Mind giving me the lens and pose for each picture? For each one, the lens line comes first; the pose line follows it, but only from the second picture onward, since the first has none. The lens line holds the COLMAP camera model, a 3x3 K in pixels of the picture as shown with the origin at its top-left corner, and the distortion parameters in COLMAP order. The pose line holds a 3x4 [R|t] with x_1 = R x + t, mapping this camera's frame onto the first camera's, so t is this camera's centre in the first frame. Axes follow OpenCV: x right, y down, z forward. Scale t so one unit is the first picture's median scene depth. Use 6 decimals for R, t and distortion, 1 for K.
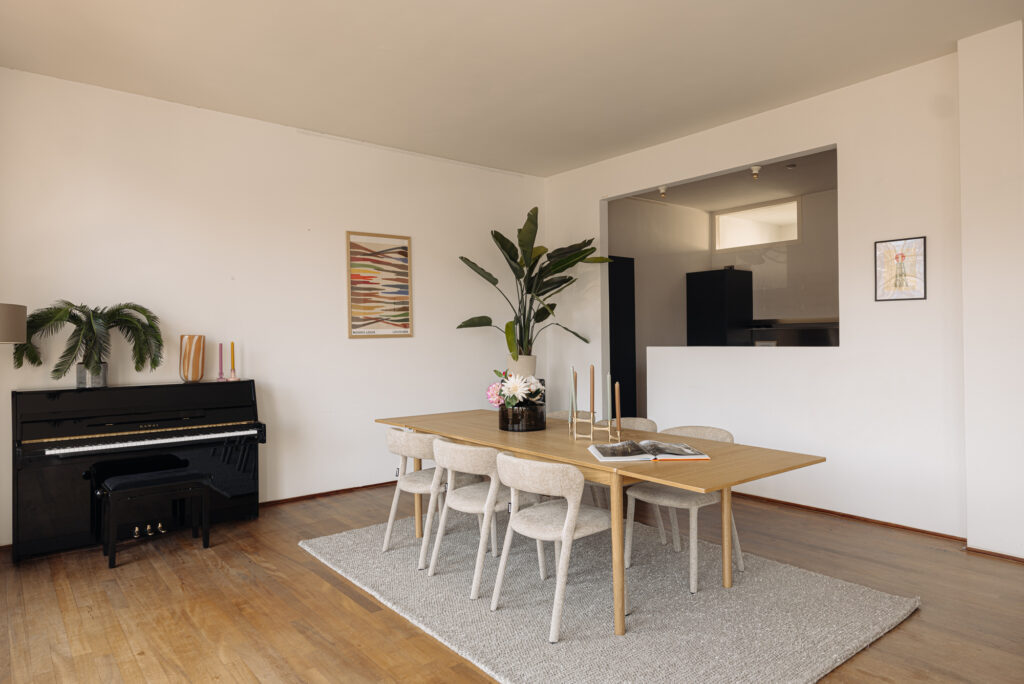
lens RADIAL K [[647.6, 0, 513.4], [0, 647.6, 338.9], [0, 0, 1]] dist [-0.015719, 0.001510]
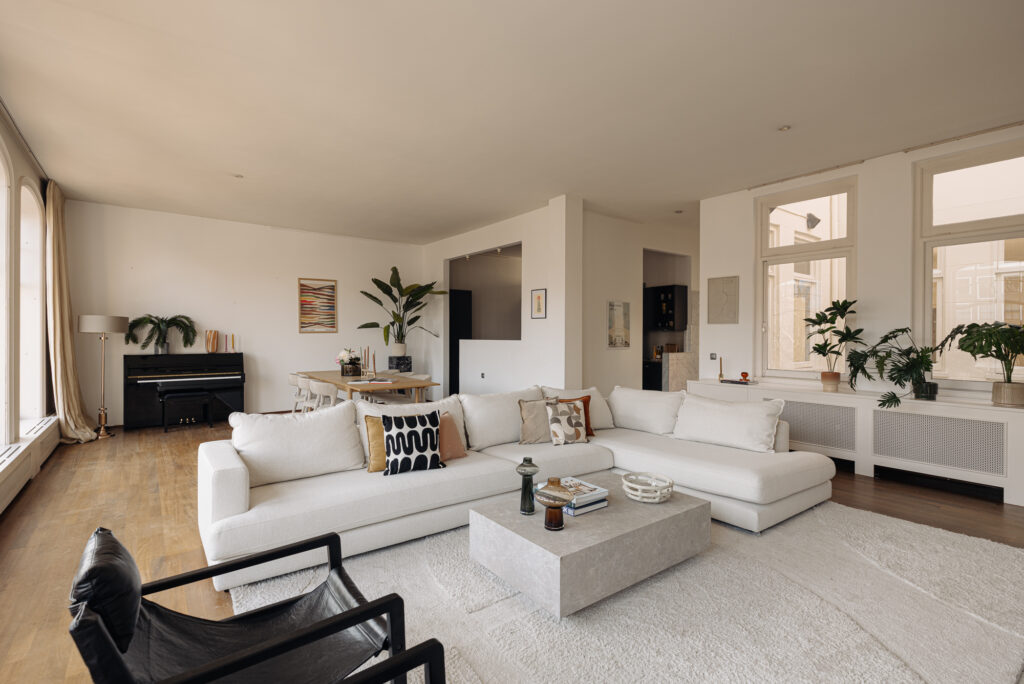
lens RADIAL K [[492.3, 0, 509.6], [0, 492.3, 342.5], [0, 0, 1]] dist [-0.000657, -0.000470]
pose [[0.999392, 0.015005, -0.031479, 0.505992], [-0.014474, 0.999750, 0.017041, -0.007826], [0.031727, -0.016575, 0.999359, -0.550073]]
